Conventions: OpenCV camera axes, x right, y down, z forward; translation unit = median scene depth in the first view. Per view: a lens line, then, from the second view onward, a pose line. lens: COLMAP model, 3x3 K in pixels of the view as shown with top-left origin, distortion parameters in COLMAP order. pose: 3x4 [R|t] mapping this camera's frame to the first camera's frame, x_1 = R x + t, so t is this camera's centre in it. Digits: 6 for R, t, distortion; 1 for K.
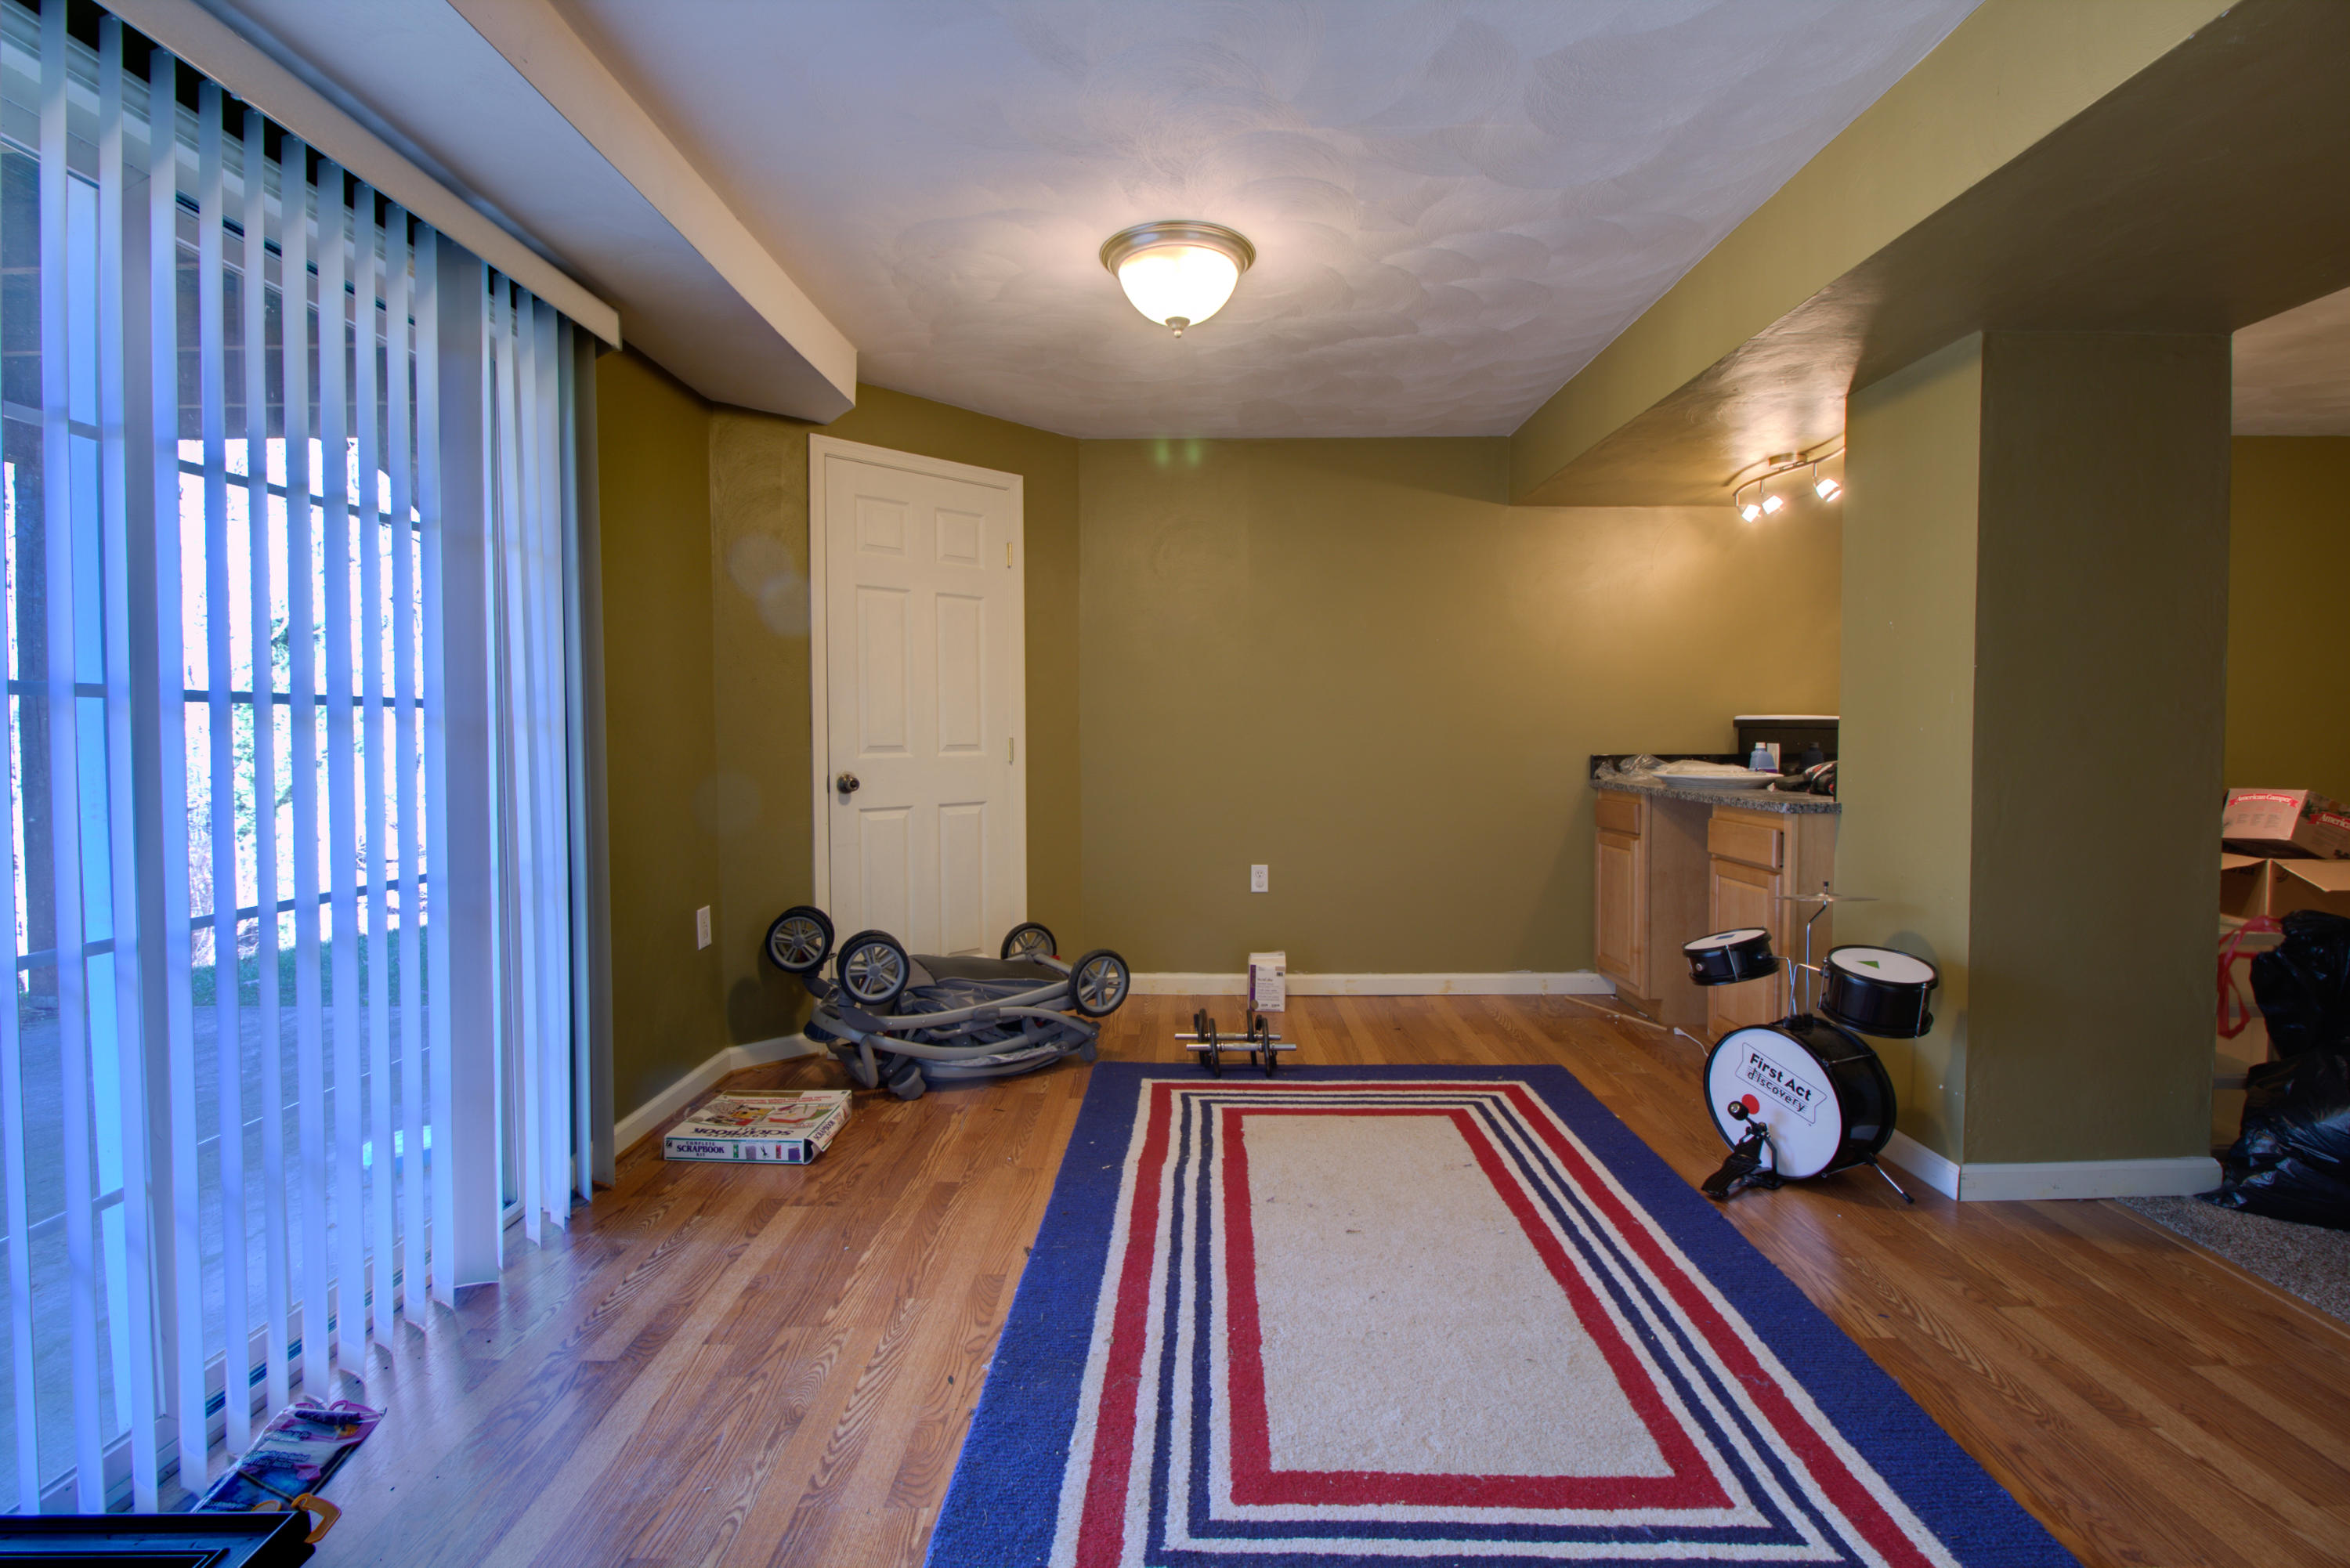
lens RADIAL K [[1119.1, 0, 1177.1], [0, 1119.1, 773.5], [0, 0, 1]] dist [0.000546, -0.014602]
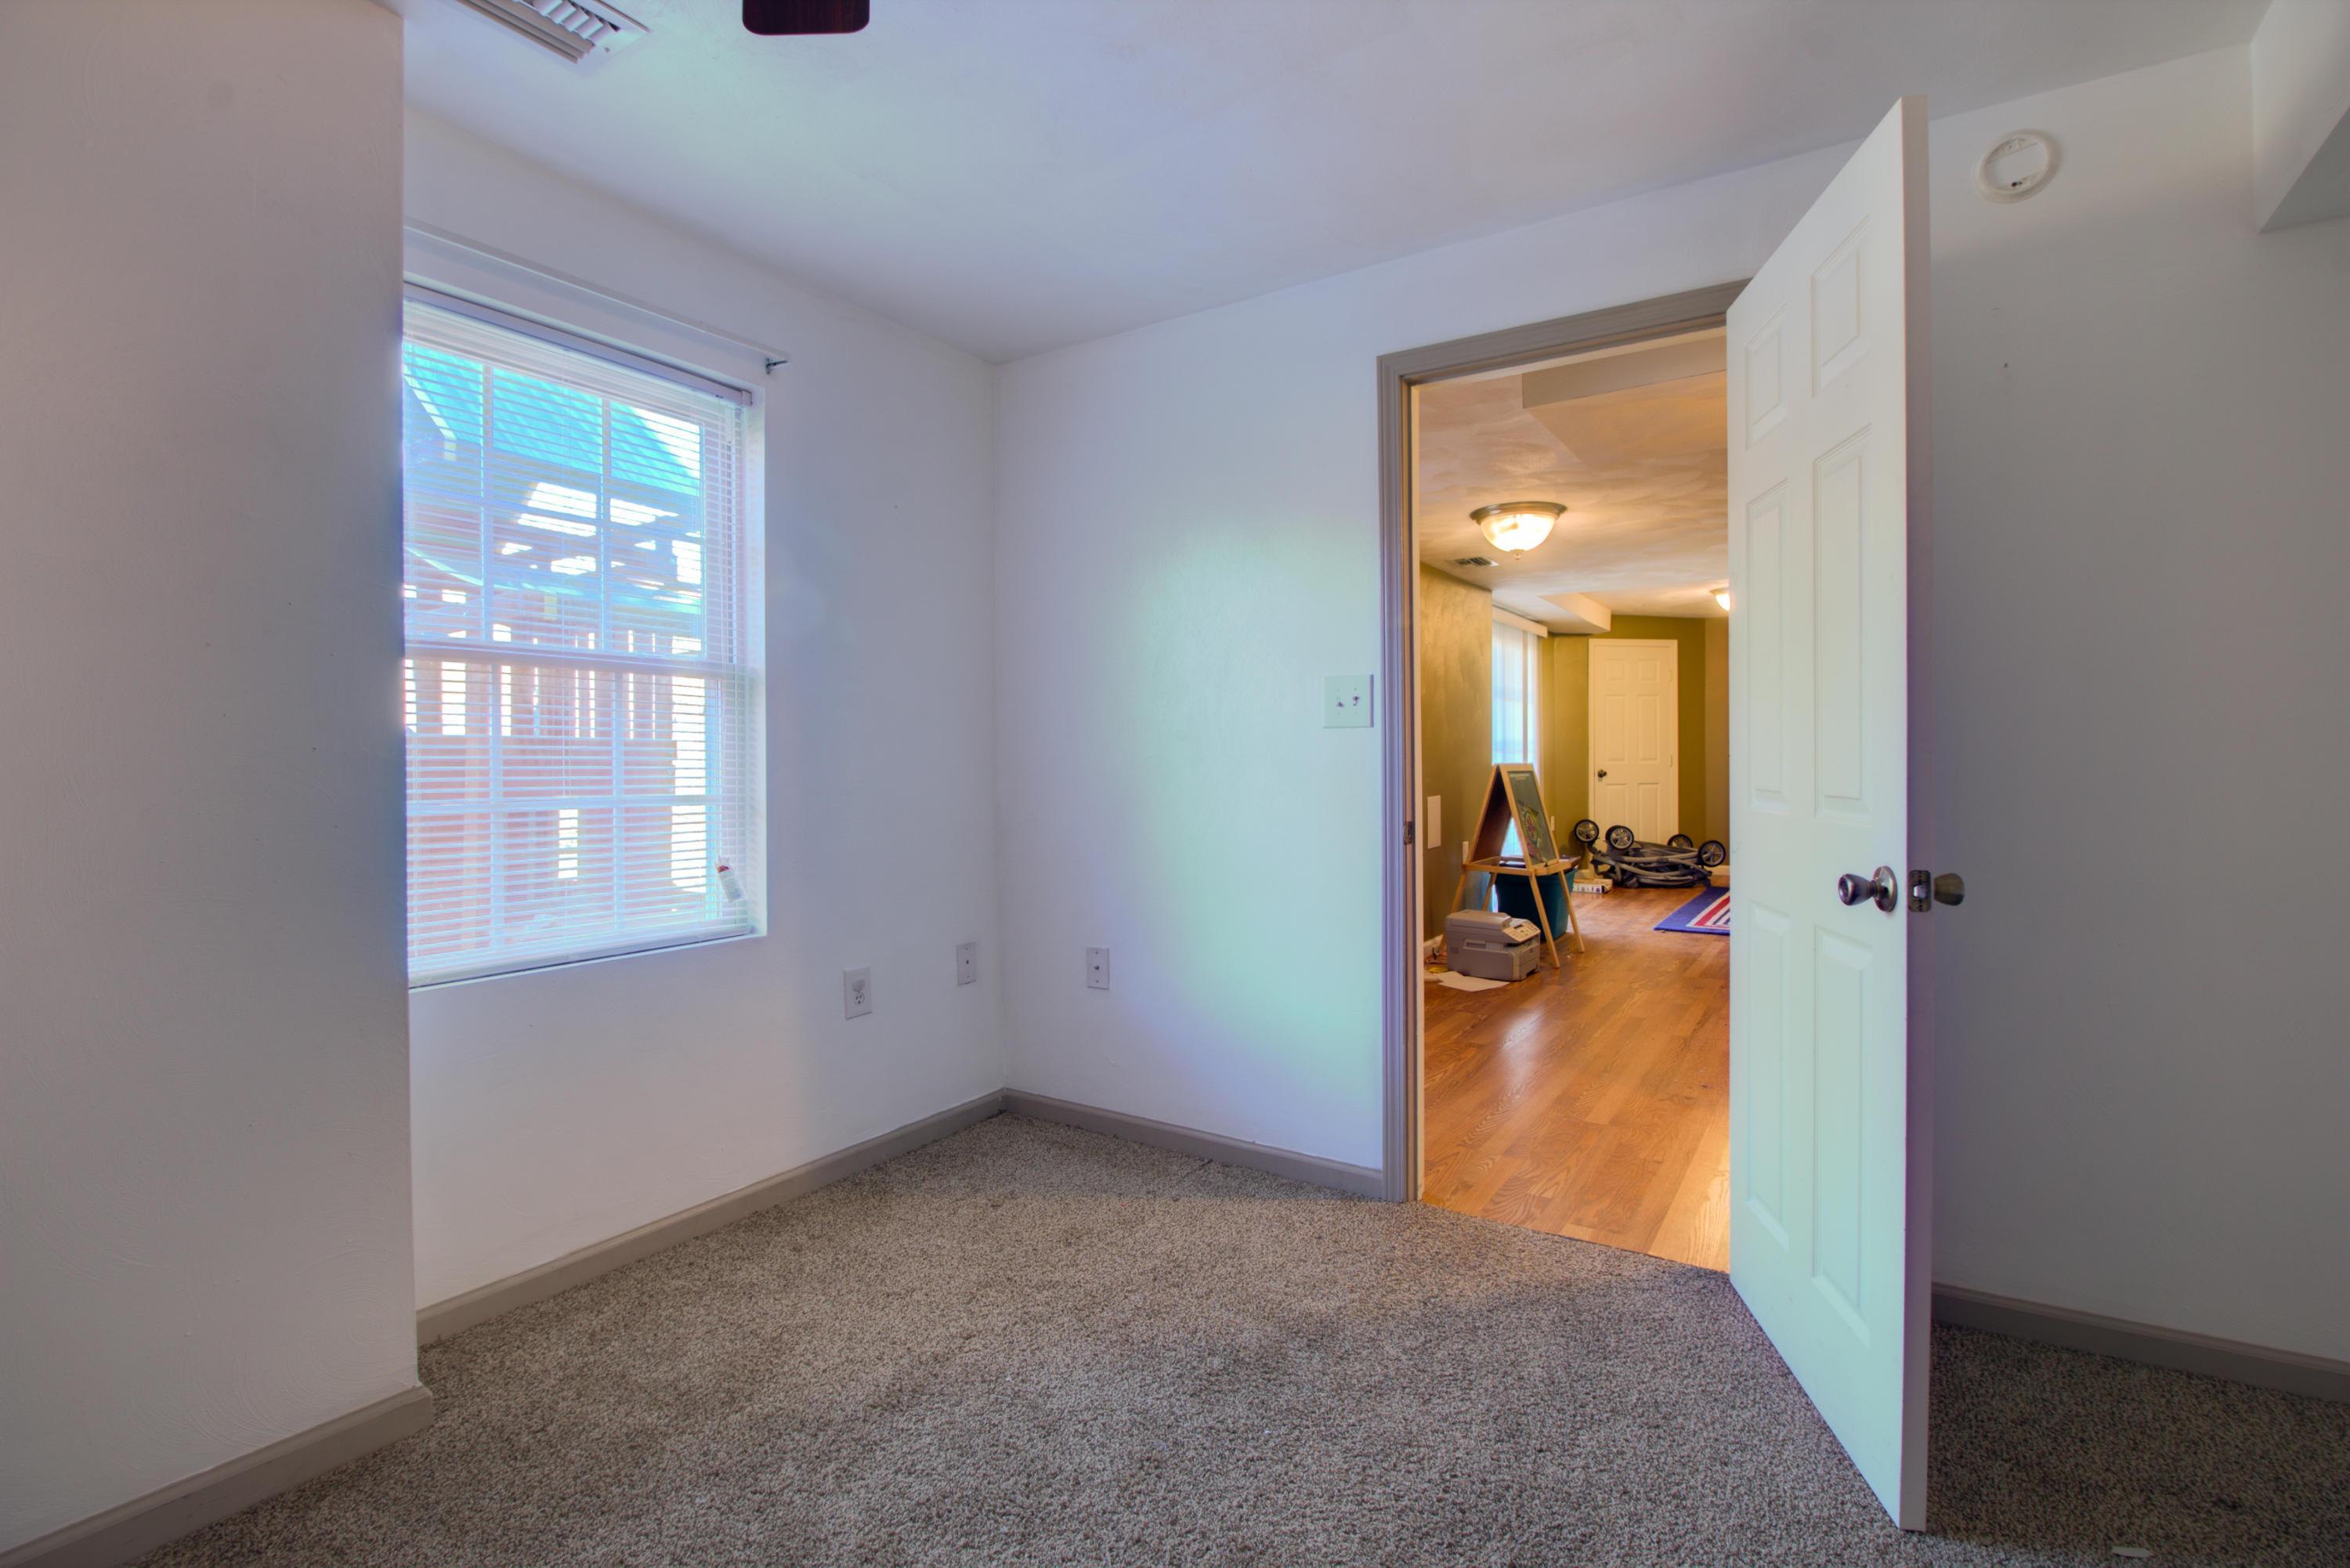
lens RADIAL K [[1119.1, 0, 1177.1], [0, 1119.1, 773.5], [0, 0, 1]] dist [0.000546, -0.014602]
pose [[0.858179, -0.000198, -0.513351, 0.192015], [-0.008480, 0.999858, -0.014563, 0.057533], [0.513281, 0.016851, 0.858055, -1.782076]]
